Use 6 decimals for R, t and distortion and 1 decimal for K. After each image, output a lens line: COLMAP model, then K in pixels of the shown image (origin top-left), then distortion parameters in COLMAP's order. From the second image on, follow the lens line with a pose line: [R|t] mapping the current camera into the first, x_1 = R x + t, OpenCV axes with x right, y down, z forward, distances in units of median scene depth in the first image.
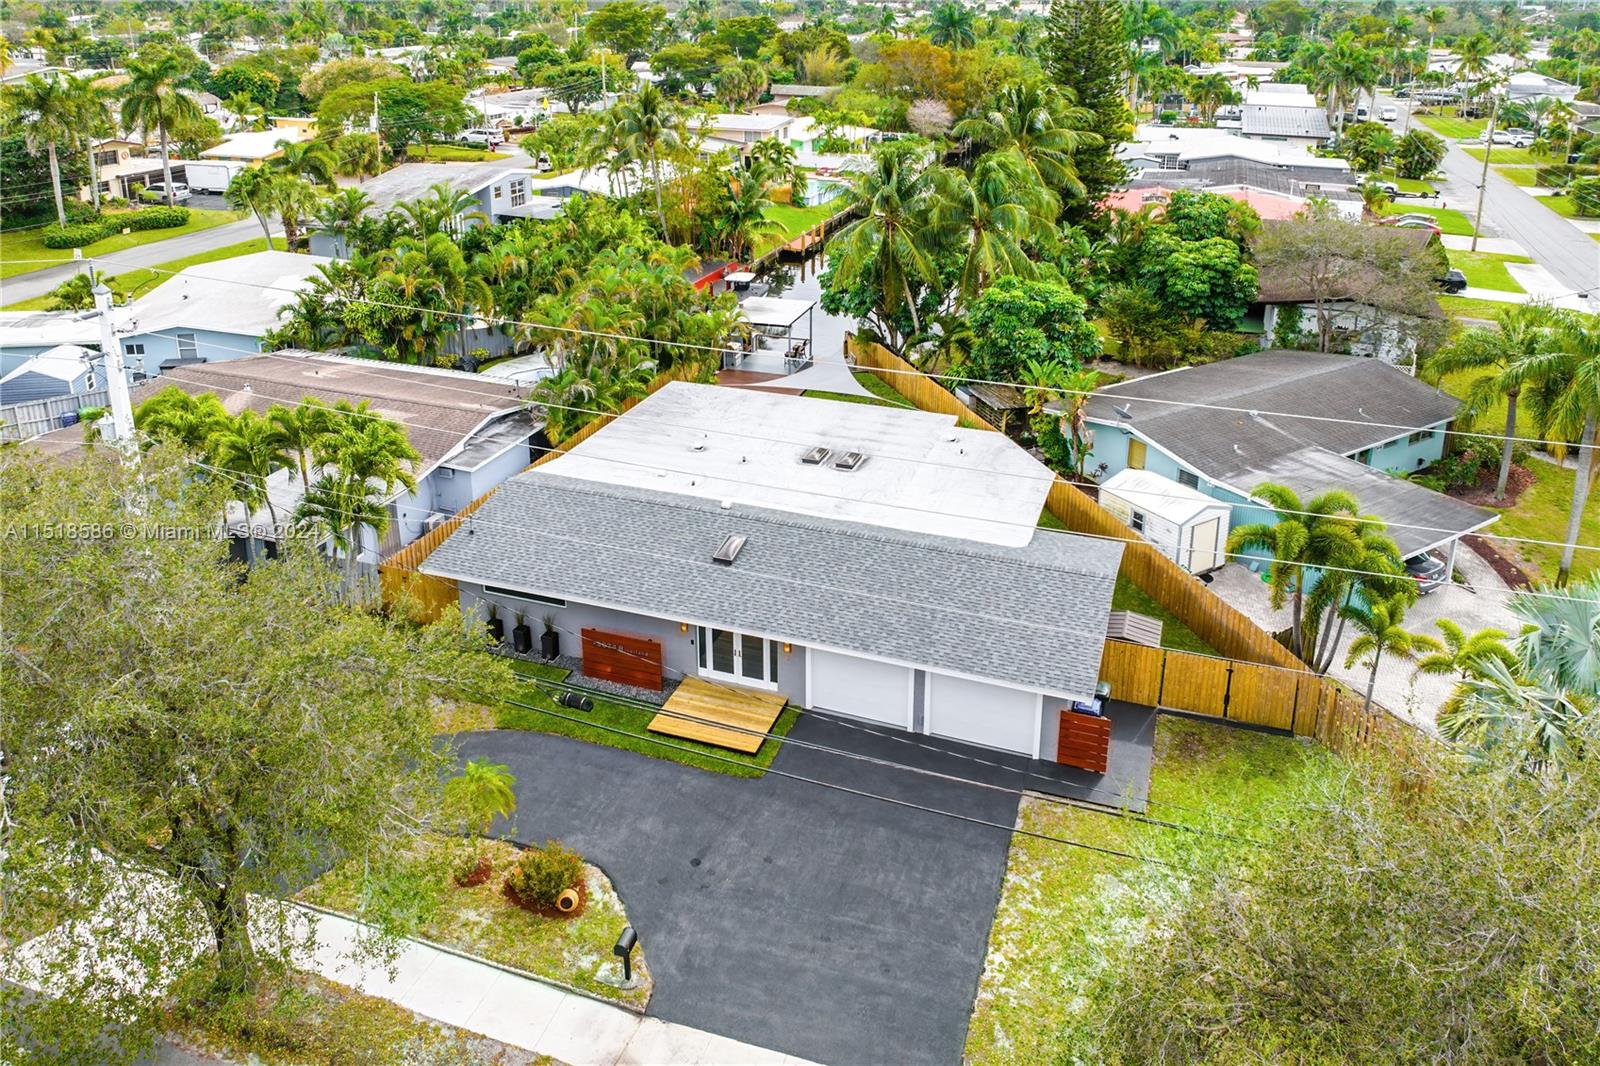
lens RADIAL K [[1104.8, 0, 840.0], [0, 1104.8, 203.9], [0, 0, 1]] dist [-0.034719, 0.002009]
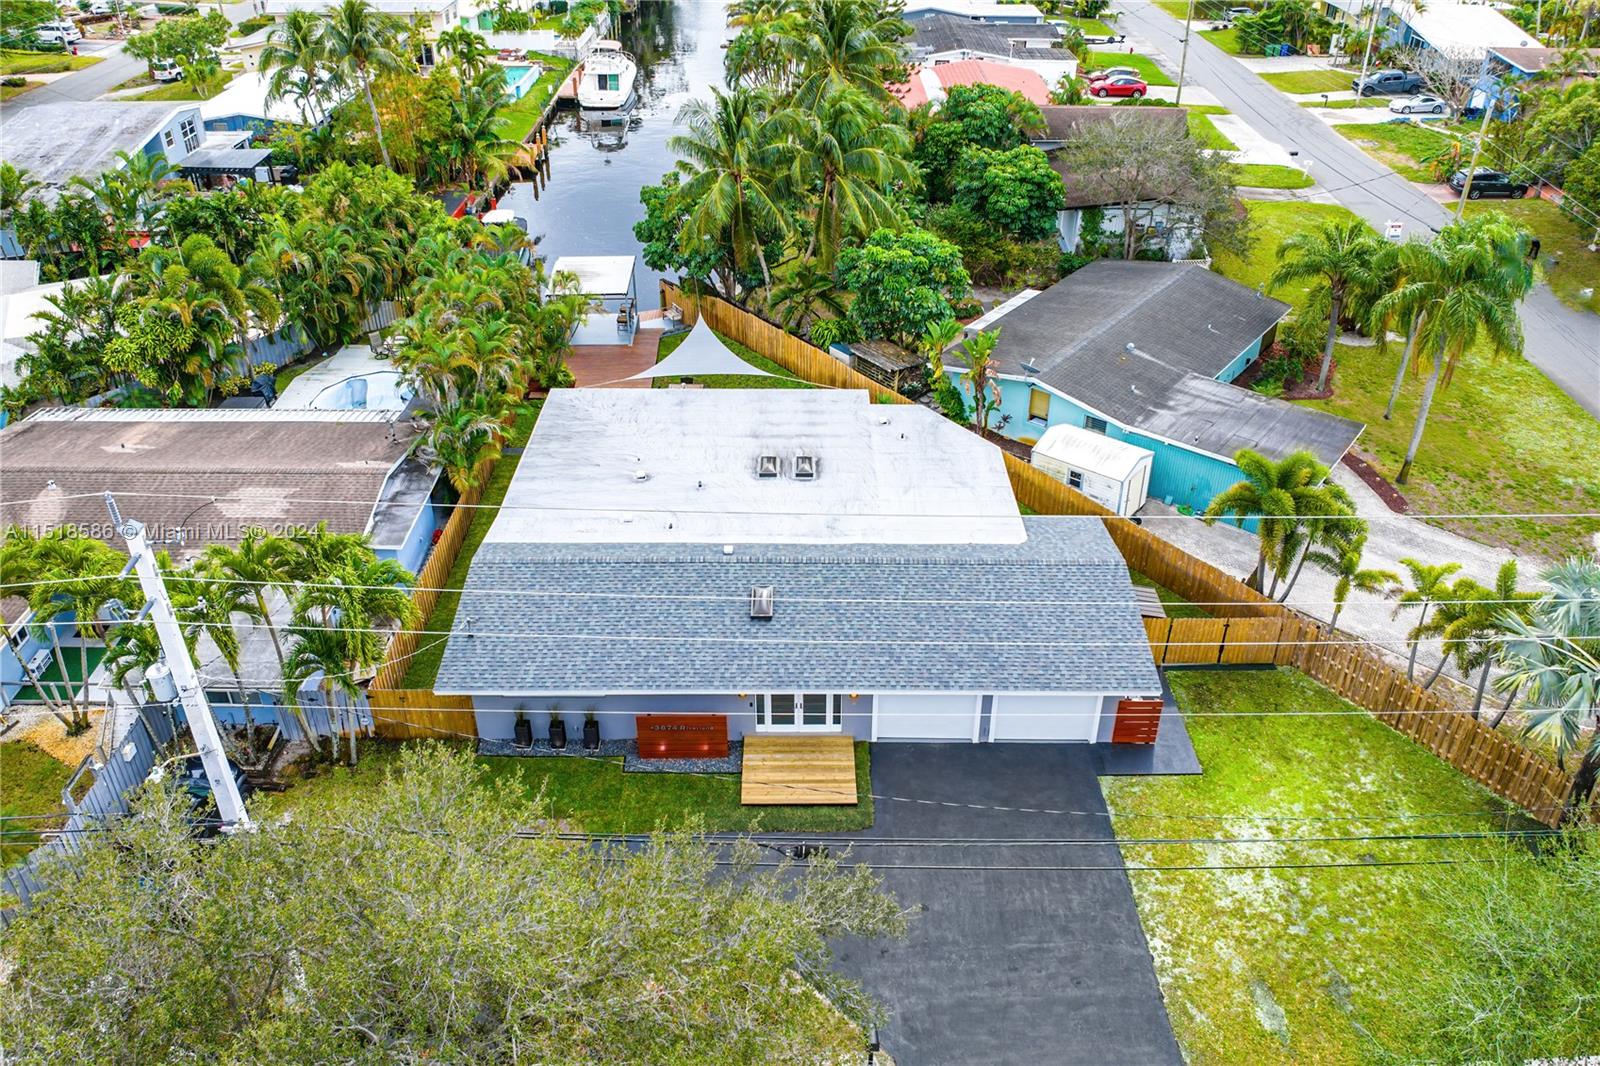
lens RADIAL K [[1172.8, 0, 799.8], [0, 1172.8, 318.6], [0, 0, 1]] dist [-0.038361, 0.000855]
pose [[0.952346, -0.126496, 0.277554, -0.221100], [0.056402, 0.967291, 0.247318, -0.123260], [-0.299760, -0.219878, 0.928330, 0.062876]]
